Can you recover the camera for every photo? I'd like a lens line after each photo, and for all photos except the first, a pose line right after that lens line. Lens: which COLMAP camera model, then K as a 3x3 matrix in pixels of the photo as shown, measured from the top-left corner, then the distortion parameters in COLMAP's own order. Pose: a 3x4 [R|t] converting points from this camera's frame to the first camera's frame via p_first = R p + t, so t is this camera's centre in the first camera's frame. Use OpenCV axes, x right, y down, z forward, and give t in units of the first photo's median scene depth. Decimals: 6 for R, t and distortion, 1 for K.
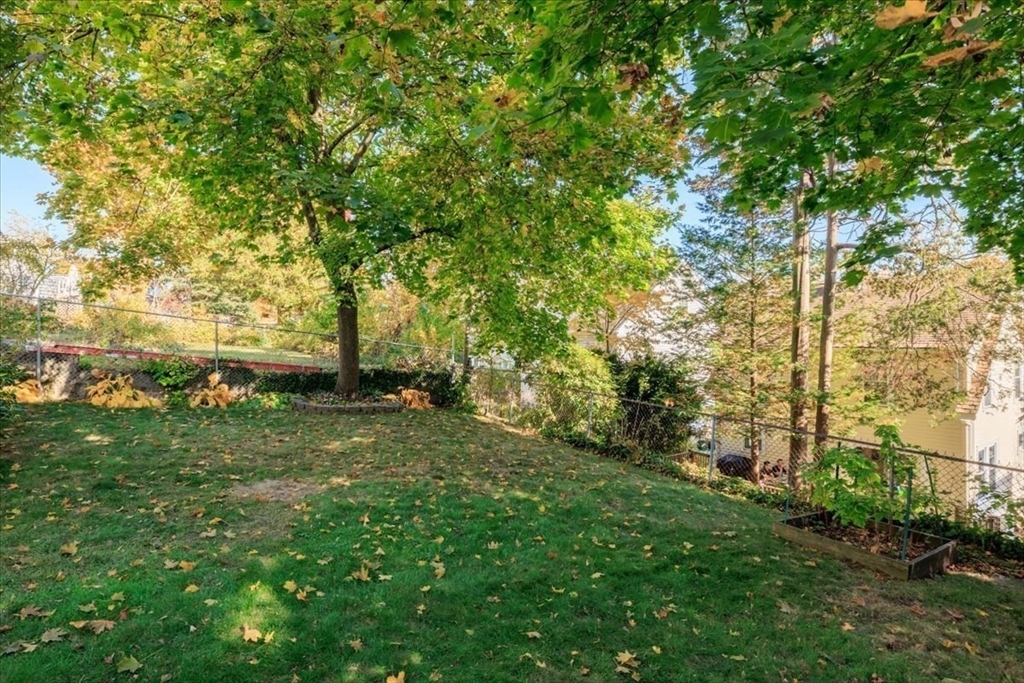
lens RADIAL K [[588.8, 0, 512.0], [0, 588.8, 341.5], [0, 0, 1]] dist [0.002323, 0.000315]
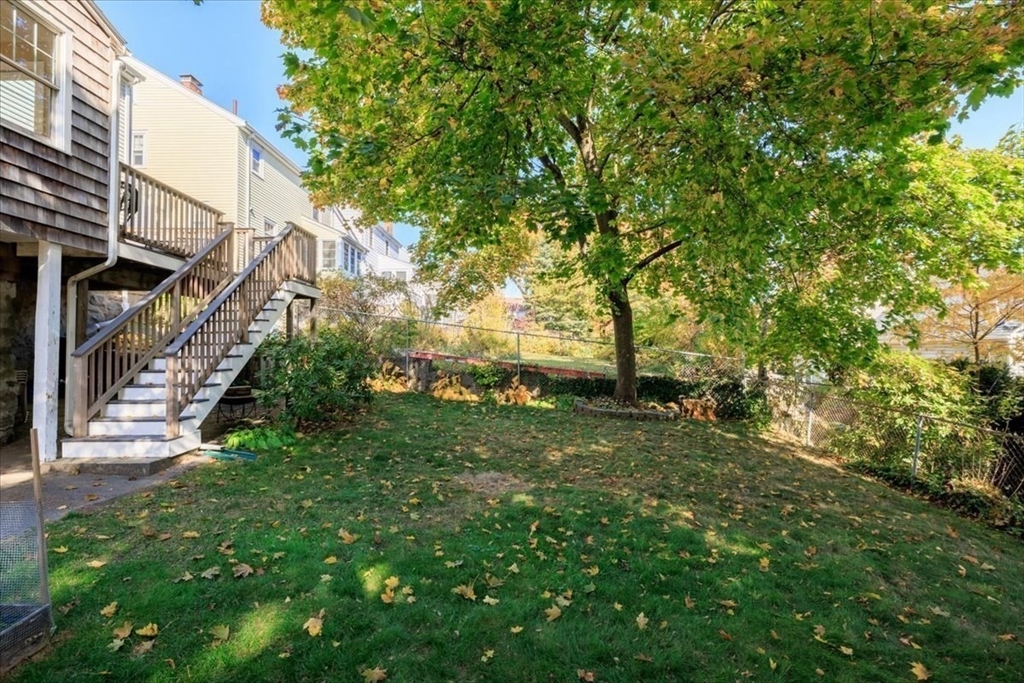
lens RADIAL K [[503.2, 0, 512.0], [0, 503.2, 341.5], [0, 0, 1]] dist [-0.000688, -0.000238]
pose [[0.786926, -0.017365, -0.616803, 0.123721], [-0.002446, 0.999508, -0.031259, 0.015248], [0.617042, 0.026108, 0.786497, 0.181389]]
